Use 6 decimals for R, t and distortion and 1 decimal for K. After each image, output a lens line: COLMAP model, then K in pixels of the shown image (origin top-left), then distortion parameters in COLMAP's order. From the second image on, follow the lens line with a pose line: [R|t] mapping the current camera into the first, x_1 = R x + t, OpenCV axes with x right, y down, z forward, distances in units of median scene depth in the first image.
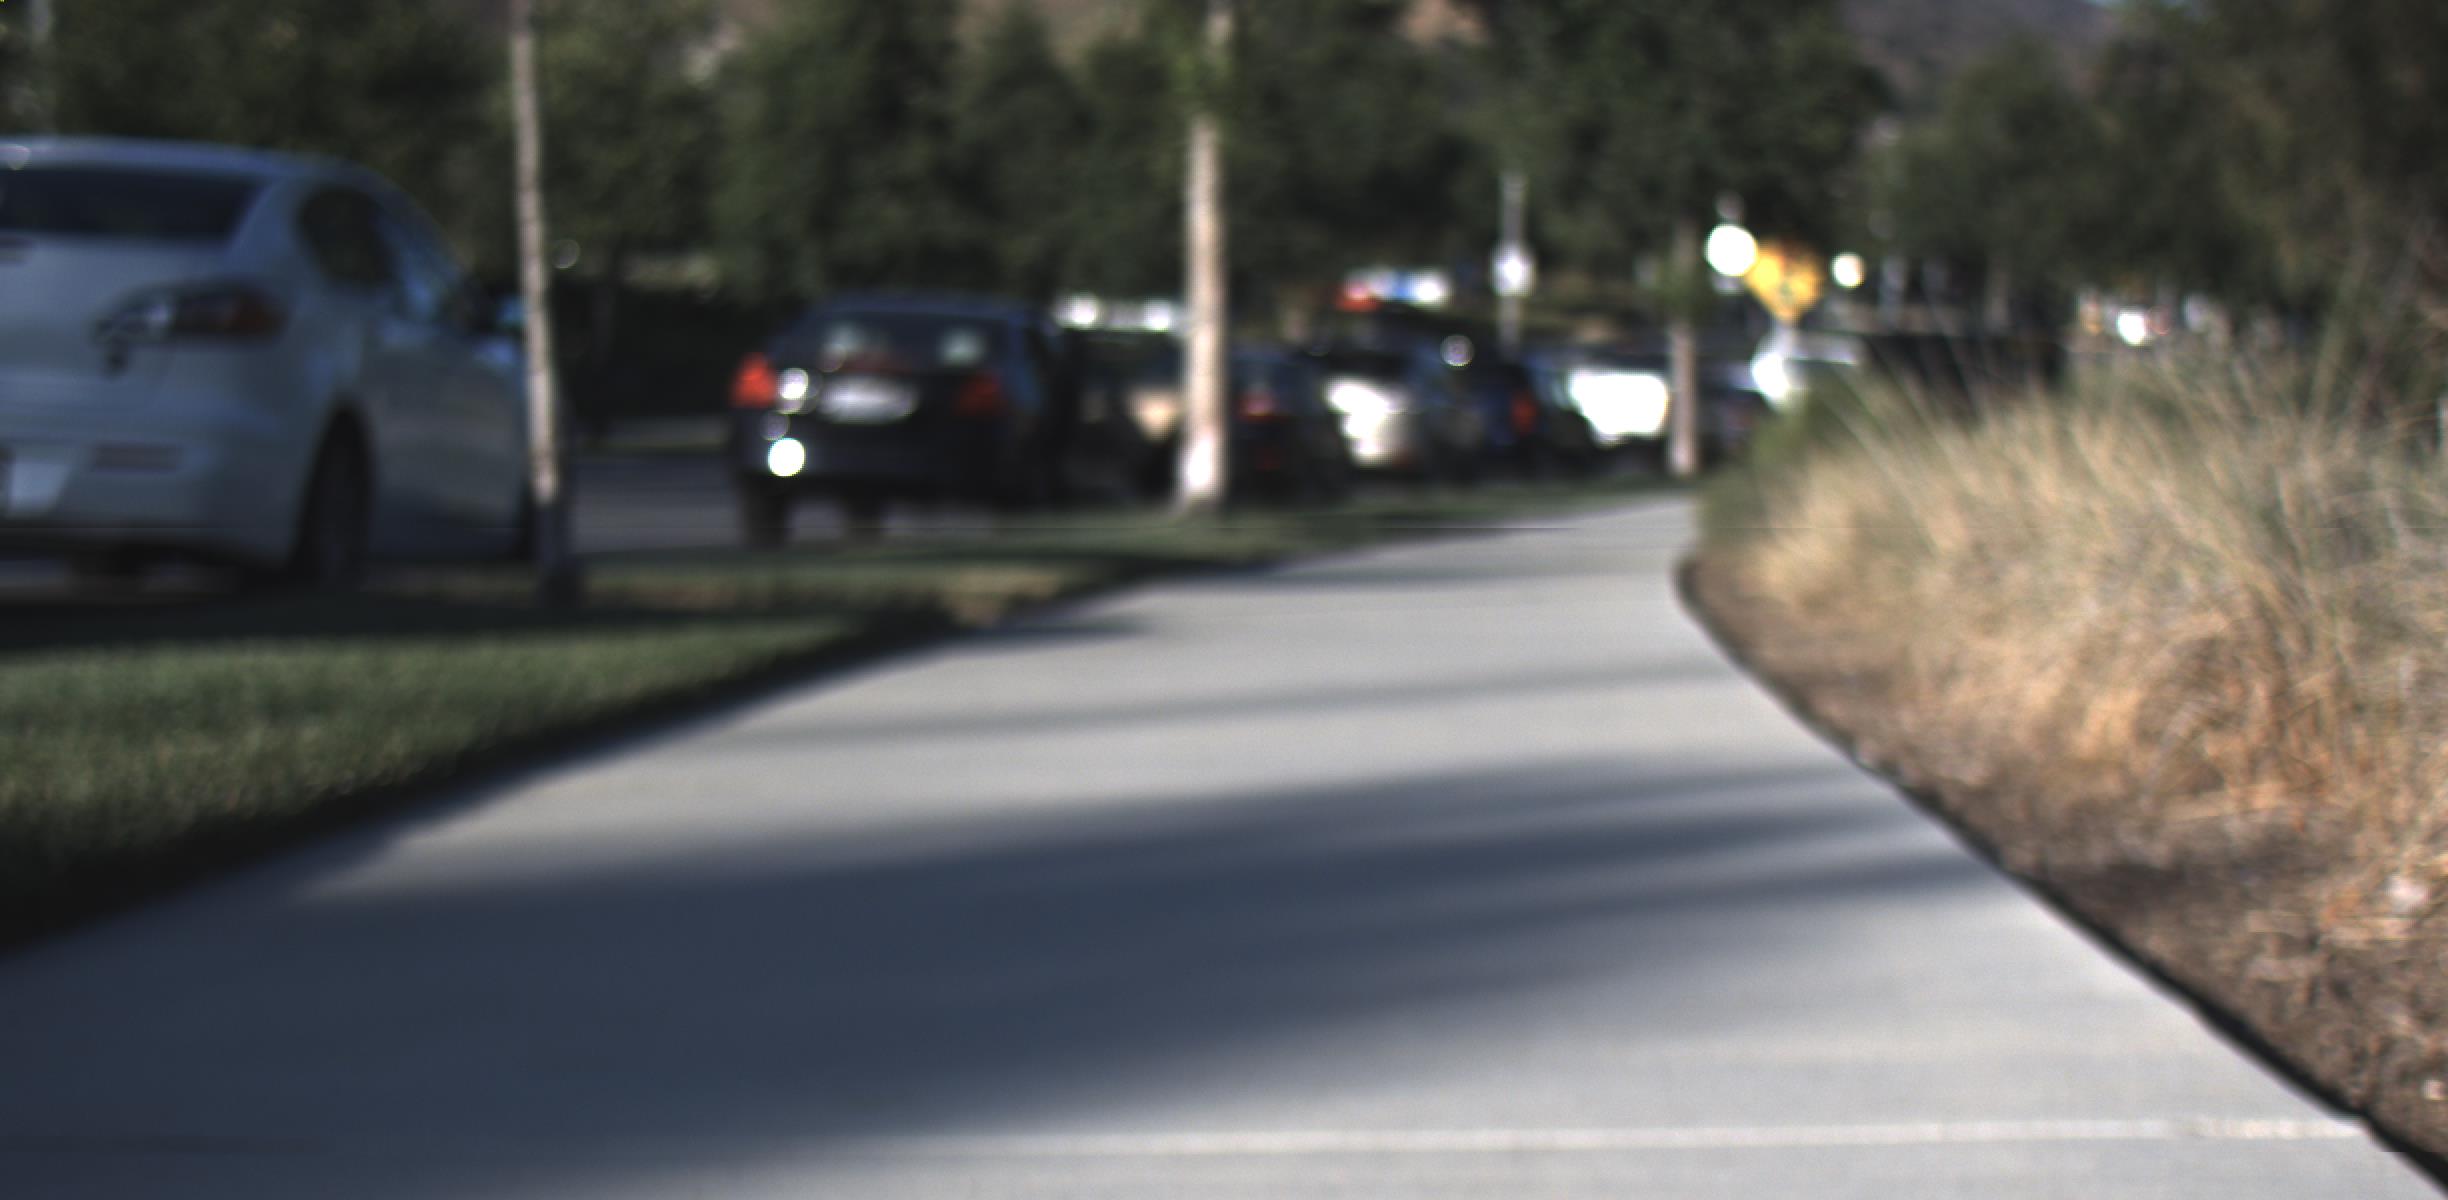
lens RADIAL K [[9508.6, 0, 1228.3], [0, 9508.6, 586.9], [0, 0, 1]] dist [0.823453, 0.000000]
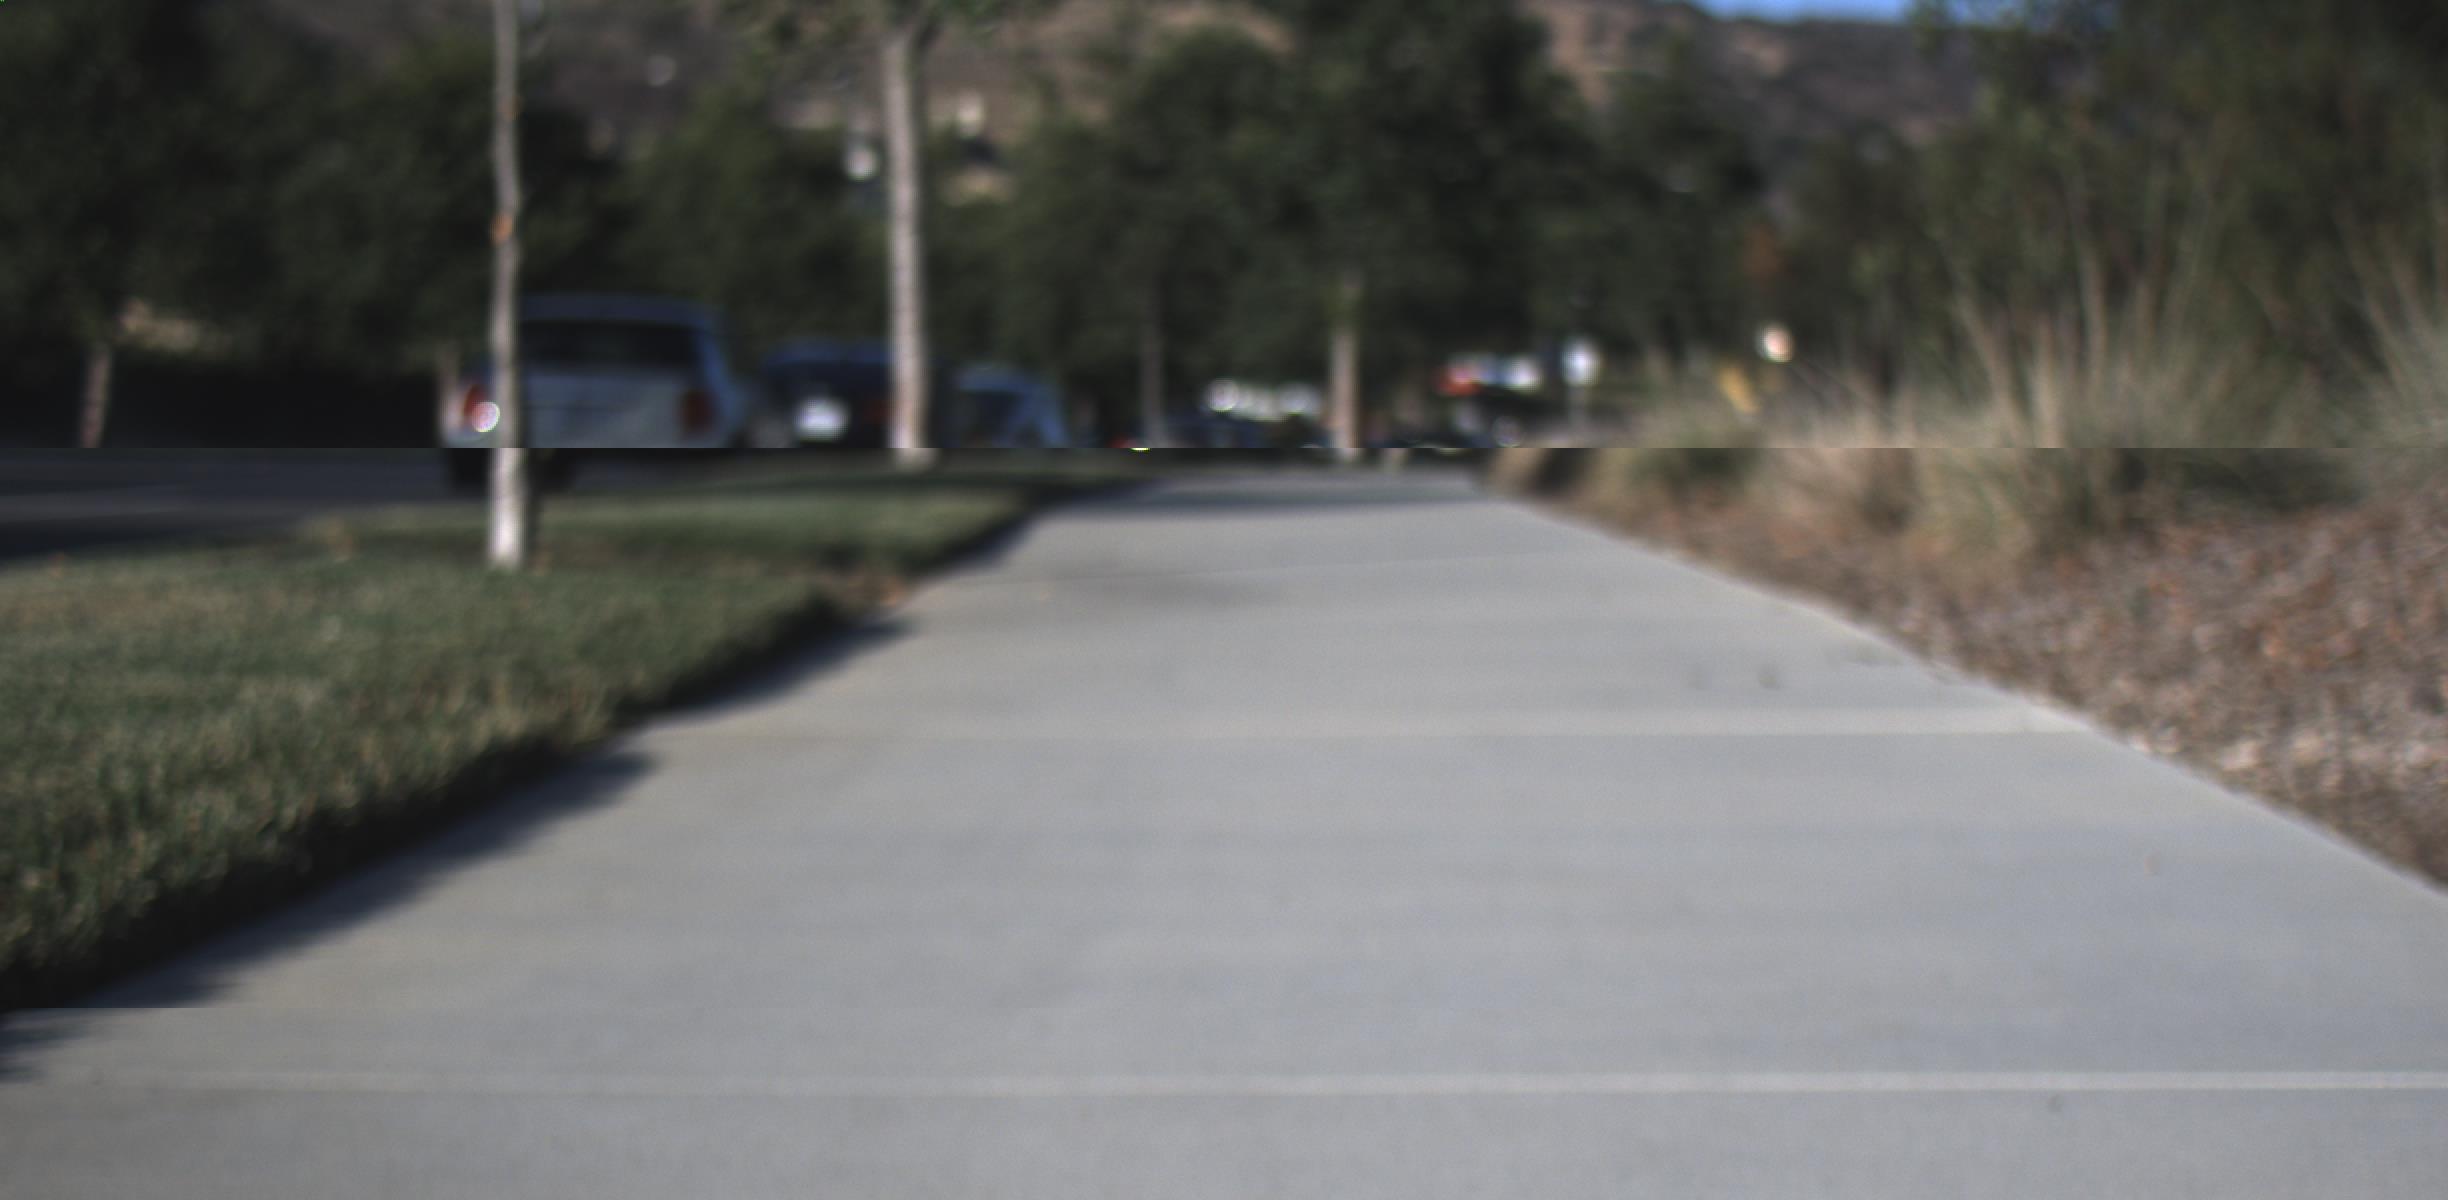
lens RADIAL K [[9508.6, 0, 1224.7], [0, 9508.6, 610.8], [0, 0, 1]] dist [0.823453, 0.000000]
pose [[0.999910, -0.002578, -0.013154, -0.000491], [0.002511, 0.999984, -0.005091, 0.009579], [0.013166, 0.005058, 0.999901, -0.451682]]
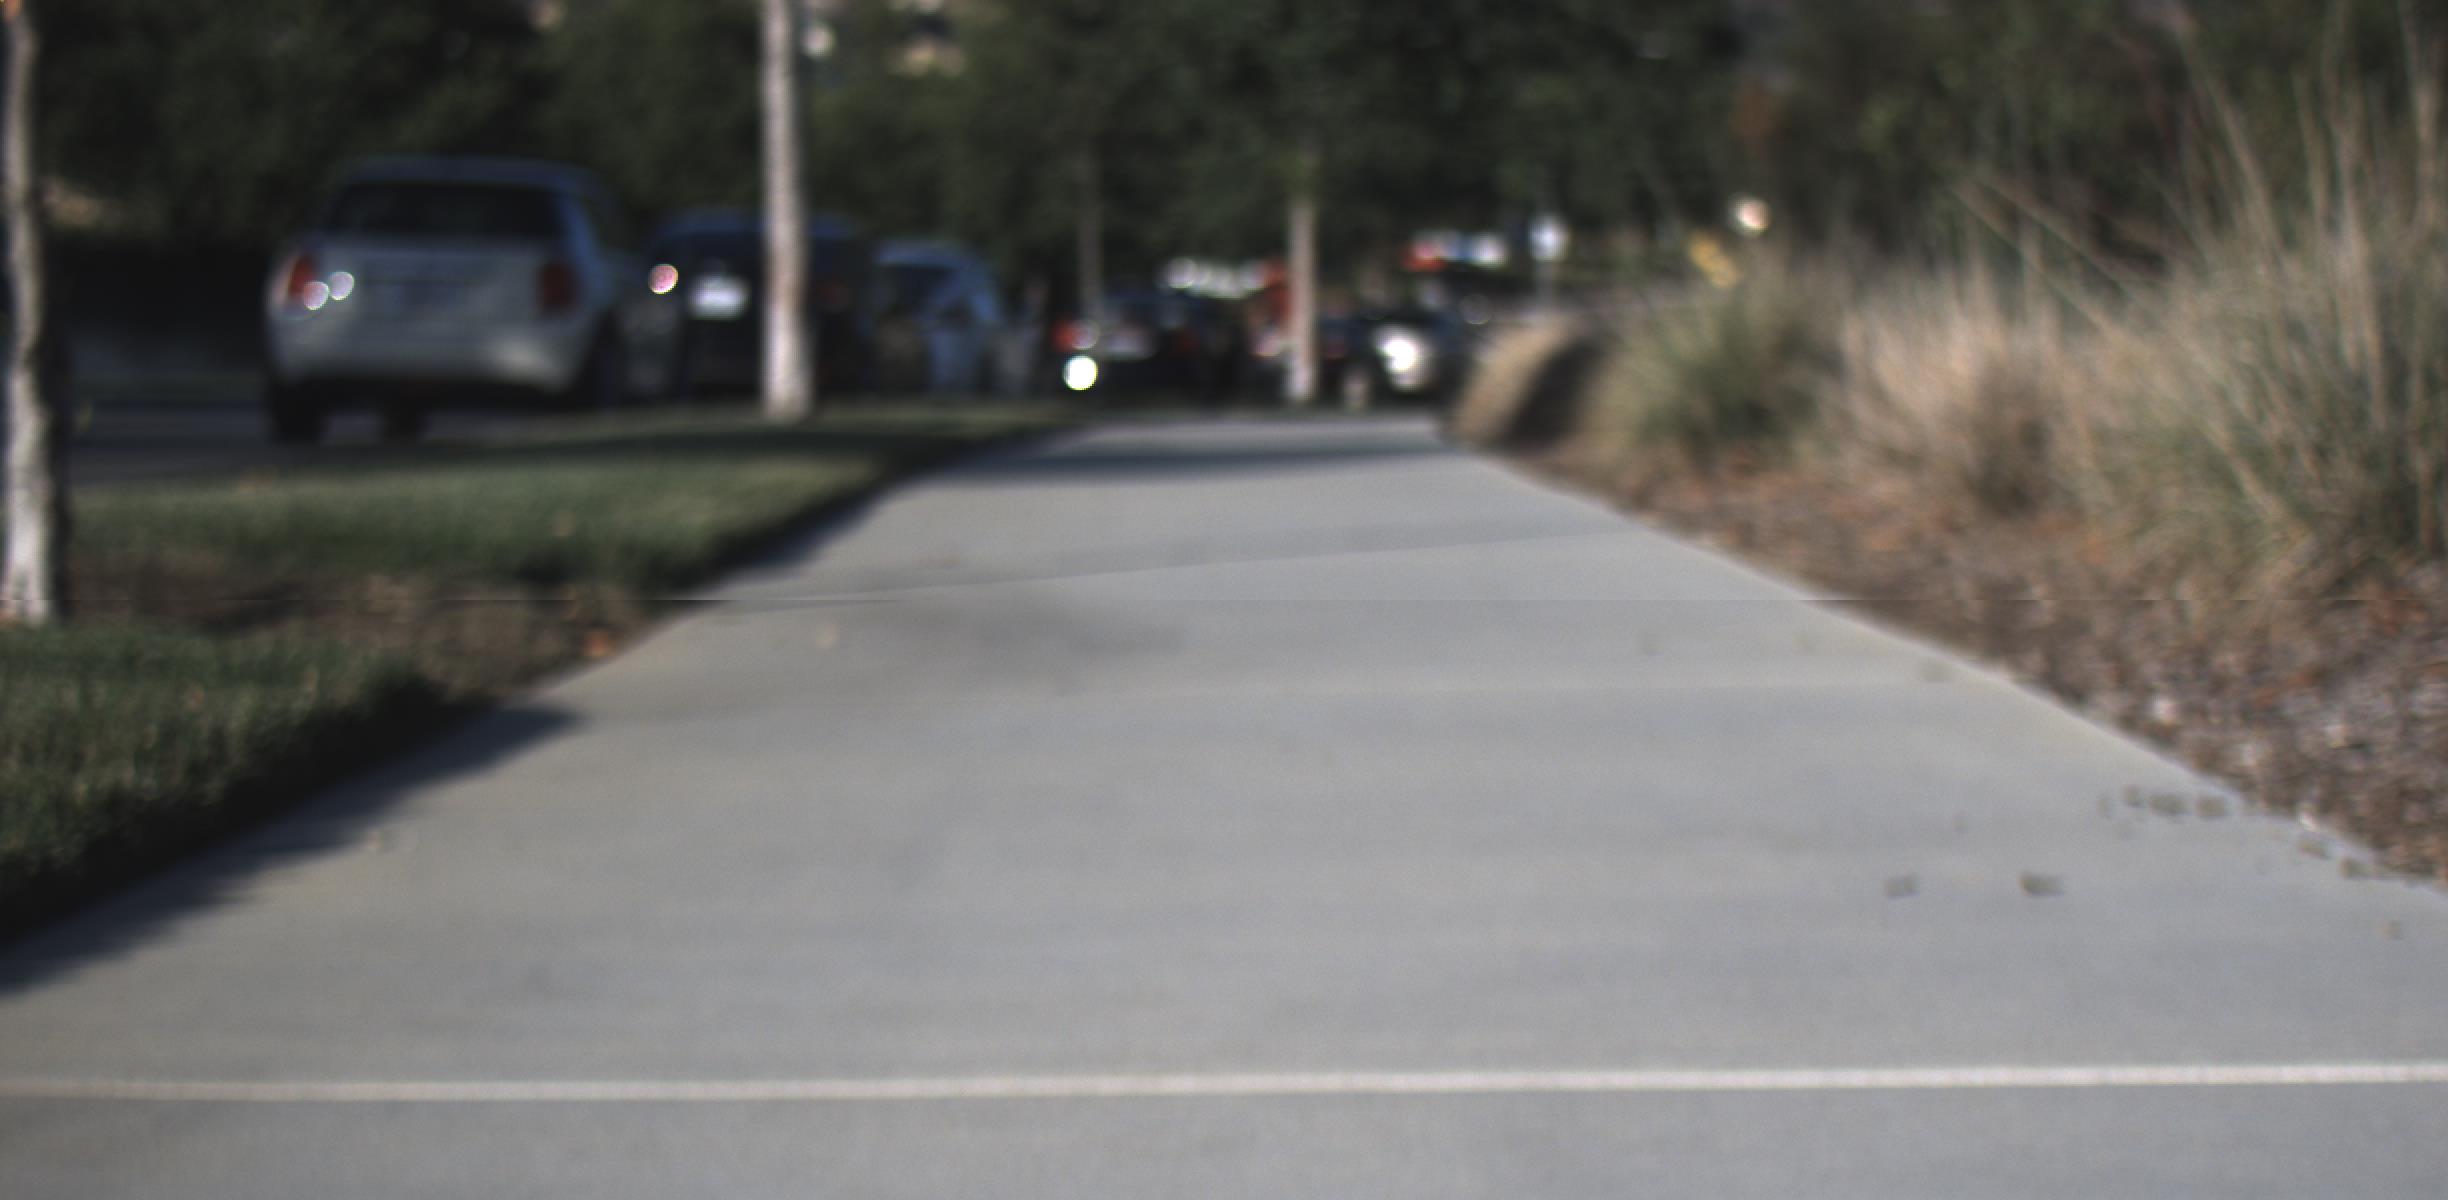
lens RADIAL K [[9508.6, 0, 1227.5], [0, 9508.6, 673.1], [0, 0, 1]] dist [0.823453, 0.000000]
pose [[0.999939, -0.006180, -0.009205, -0.000165], [0.006311, 0.999879, 0.014205, 0.008286], [0.009116, -0.014262, 0.999857, -0.396520]]
